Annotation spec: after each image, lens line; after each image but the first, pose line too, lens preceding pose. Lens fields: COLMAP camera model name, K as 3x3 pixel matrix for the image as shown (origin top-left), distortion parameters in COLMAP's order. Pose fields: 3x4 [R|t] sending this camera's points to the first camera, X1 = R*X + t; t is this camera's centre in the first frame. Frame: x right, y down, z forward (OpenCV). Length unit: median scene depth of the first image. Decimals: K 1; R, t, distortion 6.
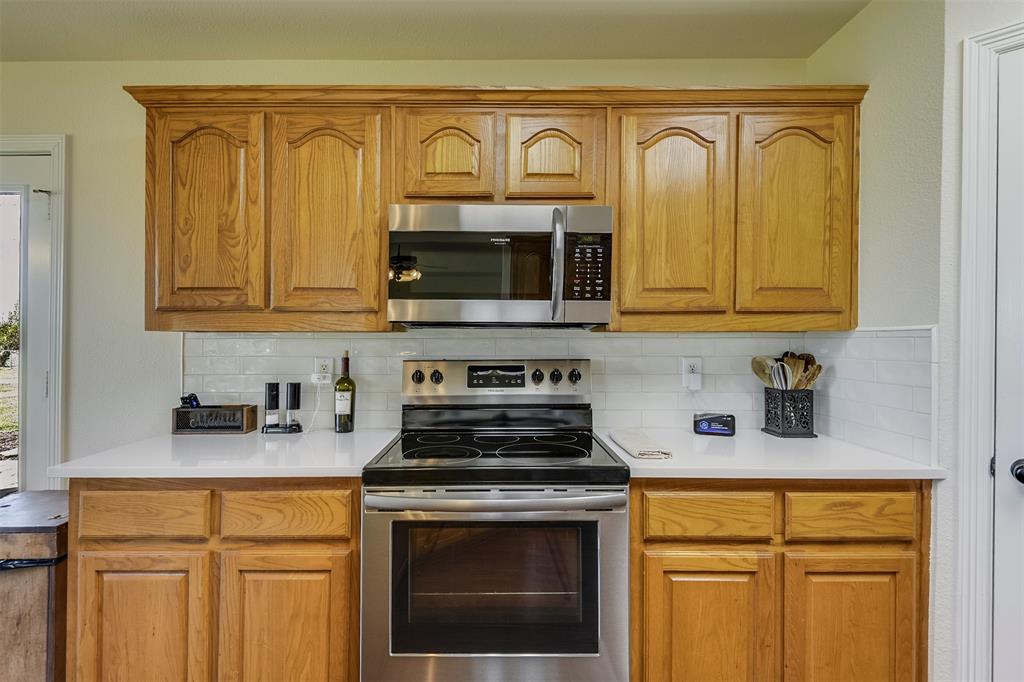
lens RADIAL K [[521.9, 0, 507.6], [0, 521.9, 337.1], [0, 0, 1]] dist [0.001958, 0.000290]
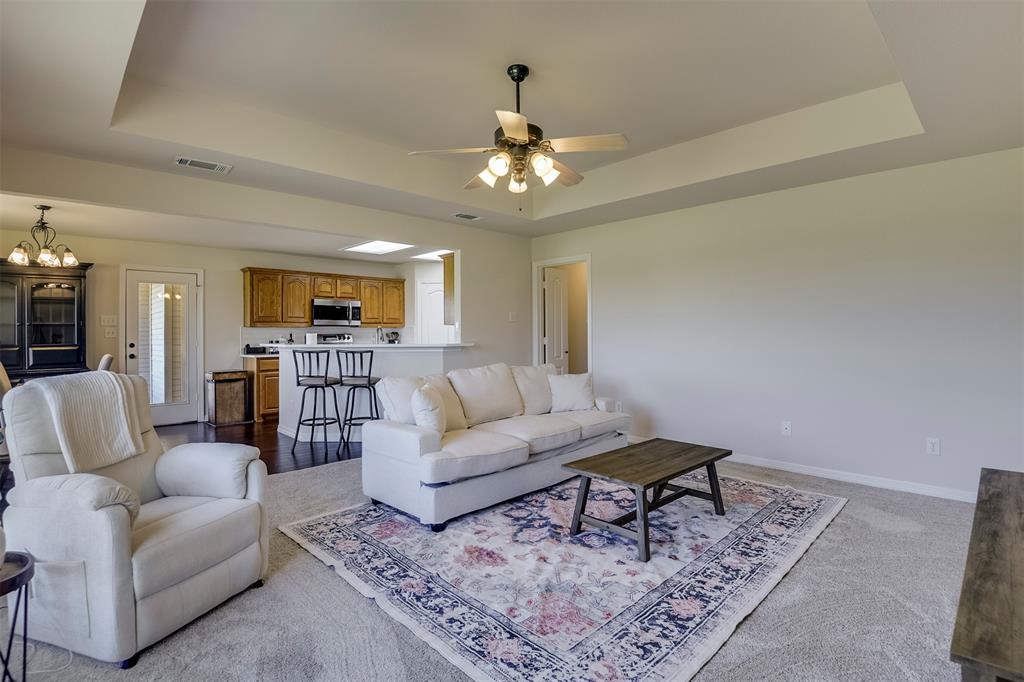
lens RADIAL K [[478.1, 0, 508.7], [0, 478.1, 340.2], [0, 0, 1]] dist [-0.020311, -0.000748]
pose [[0.726917, -0.016729, 0.686521, -1.784245], [0.023656, 0.999720, -0.000687, 0.141921], [-0.686317, 0.016740, 0.727109, -3.055894]]
